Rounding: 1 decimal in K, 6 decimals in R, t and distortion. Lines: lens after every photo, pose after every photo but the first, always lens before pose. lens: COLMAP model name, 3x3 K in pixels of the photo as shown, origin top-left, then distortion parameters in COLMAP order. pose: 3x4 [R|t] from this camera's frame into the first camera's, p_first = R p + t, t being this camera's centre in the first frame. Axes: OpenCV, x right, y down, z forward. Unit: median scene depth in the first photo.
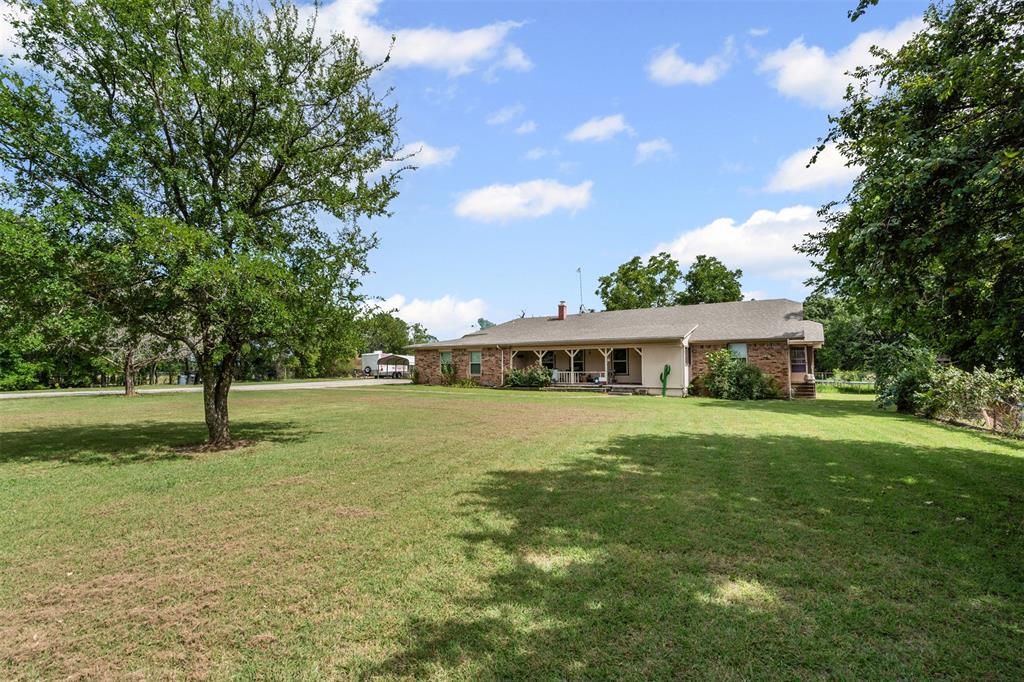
lens RADIAL K [[518.8, 0, 505.3], [0, 518.8, 340.3], [0, 0, 1]] dist [0.003468, -0.000596]
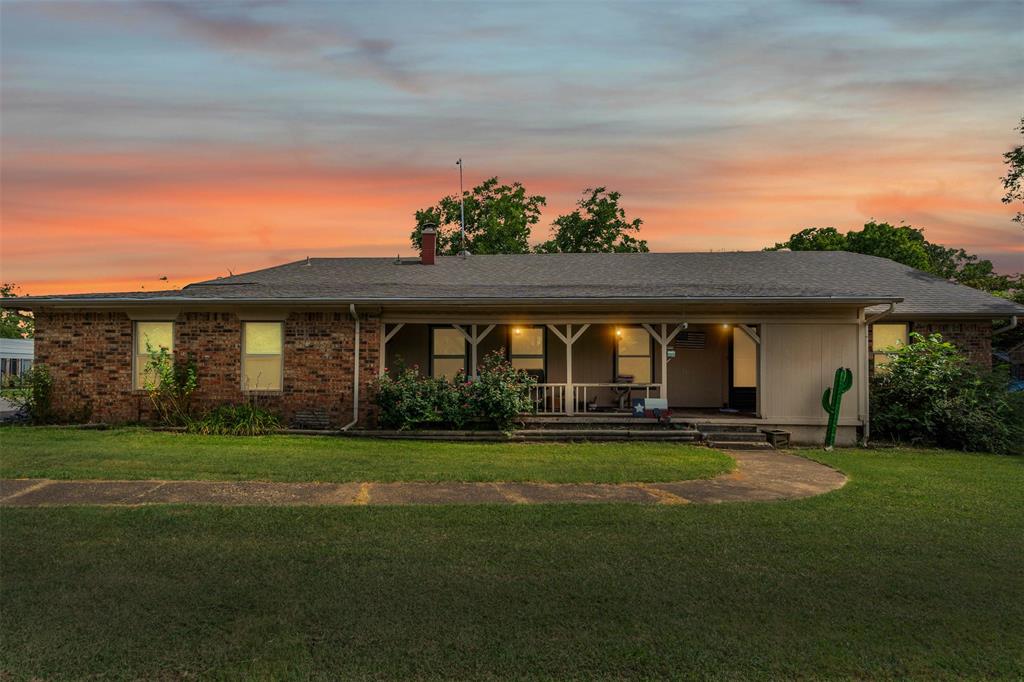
lens RADIAL K [[518.8, 0, 430.0], [0, 518.8, 368.4], [0, 0, 1]] dist [0.003468, -0.000596]
pose [[0.870551, 0.002424, 0.492072, -0.149123], [-0.033989, 0.997896, 0.055218, 0.033411], [-0.490903, -0.064795, 0.868802, 0.743589]]
